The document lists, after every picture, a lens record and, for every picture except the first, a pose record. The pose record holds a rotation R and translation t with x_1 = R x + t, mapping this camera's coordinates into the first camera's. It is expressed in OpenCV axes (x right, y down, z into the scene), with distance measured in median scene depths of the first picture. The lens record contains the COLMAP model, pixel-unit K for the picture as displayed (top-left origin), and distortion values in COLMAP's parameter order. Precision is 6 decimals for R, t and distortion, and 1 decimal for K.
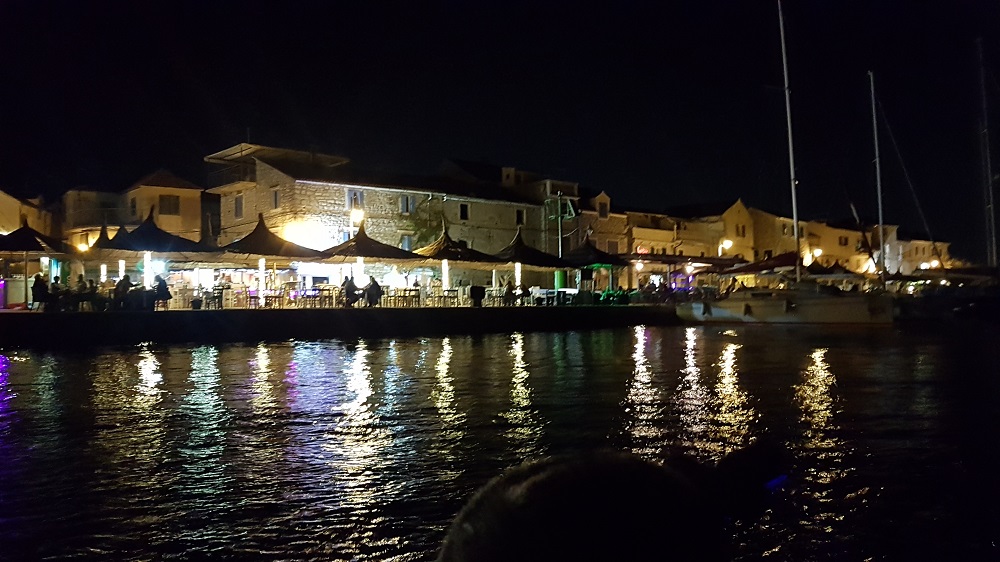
lens RADIAL K [[744.1, 0, 500.0], [0, 744.1, 281.0], [0, 0, 1]] dist [-0.046600, 0.001407]
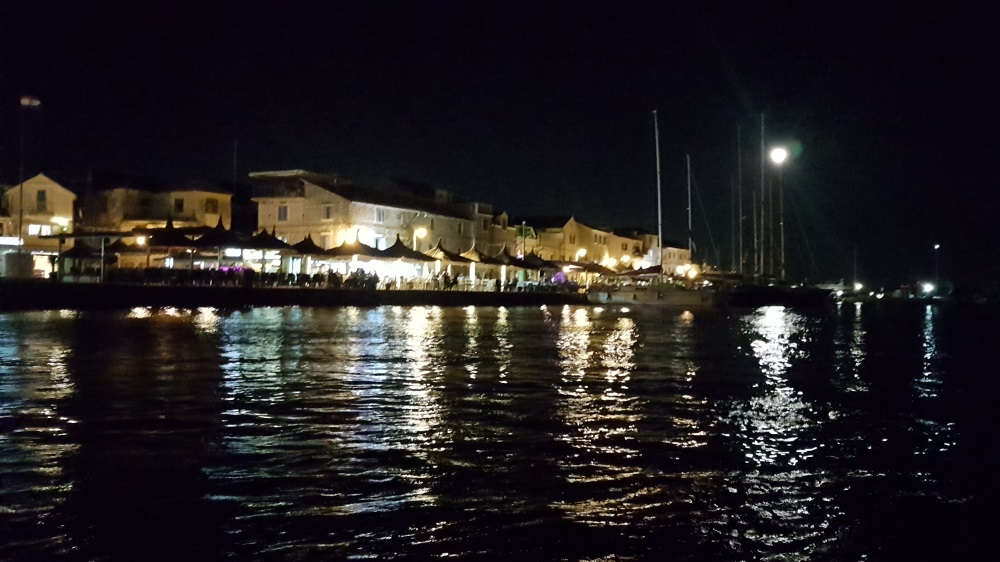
lens RADIAL K [[744.1, 0, 500.0], [0, 744.1, 281.0], [0, 0, 1]] dist [-0.046600, 0.001407]
pose [[0.943479, 0.030351, 0.330041, -0.427354], [-0.037661, 0.999166, 0.015775, -0.012207], [-0.329287, -0.027313, 0.943835, -0.437979]]
